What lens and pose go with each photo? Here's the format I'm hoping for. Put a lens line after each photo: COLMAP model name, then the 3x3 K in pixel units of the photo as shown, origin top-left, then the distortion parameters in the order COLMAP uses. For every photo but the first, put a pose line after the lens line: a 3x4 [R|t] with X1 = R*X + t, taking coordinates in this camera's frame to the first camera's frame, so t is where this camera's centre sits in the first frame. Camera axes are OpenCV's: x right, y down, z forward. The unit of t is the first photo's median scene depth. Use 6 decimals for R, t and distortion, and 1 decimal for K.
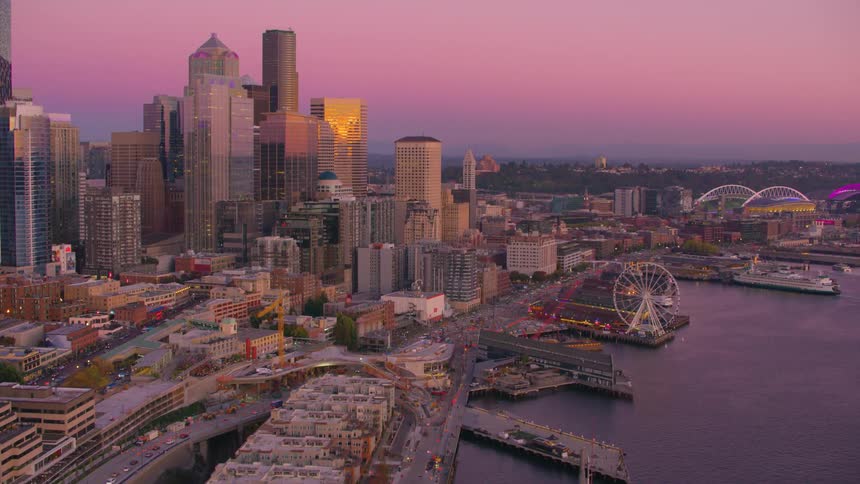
lens RADIAL K [[1094.6, 0, 399.5], [0, 1094.6, 243.2], [0, 0, 1]] dist [-0.235391, 0.259263]
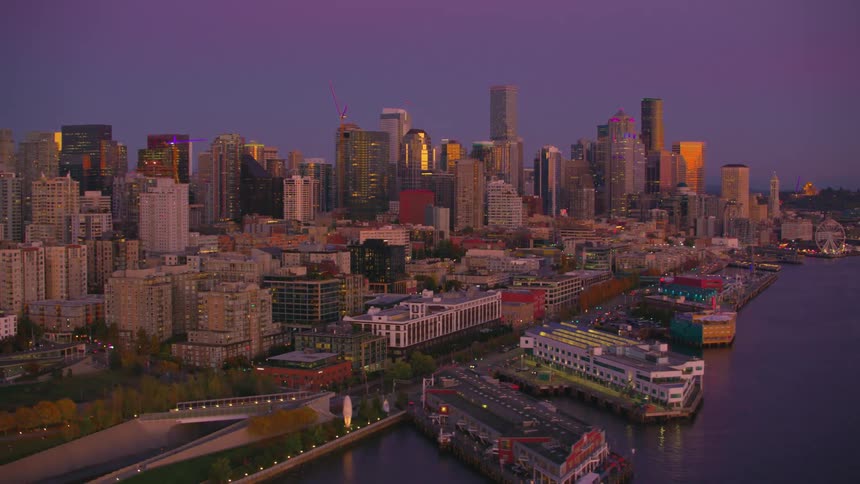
lens RADIAL K [[1094.6, 0, 399.5], [0, 1094.6, 243.2], [0, 0, 1]] dist [-0.235391, 0.259263]
pose [[0.949035, 0.014971, -0.314814, 0.038657], [-0.024900, 0.999310, -0.027542, 0.068675], [0.314185, 0.033977, 0.948754, -0.605543]]
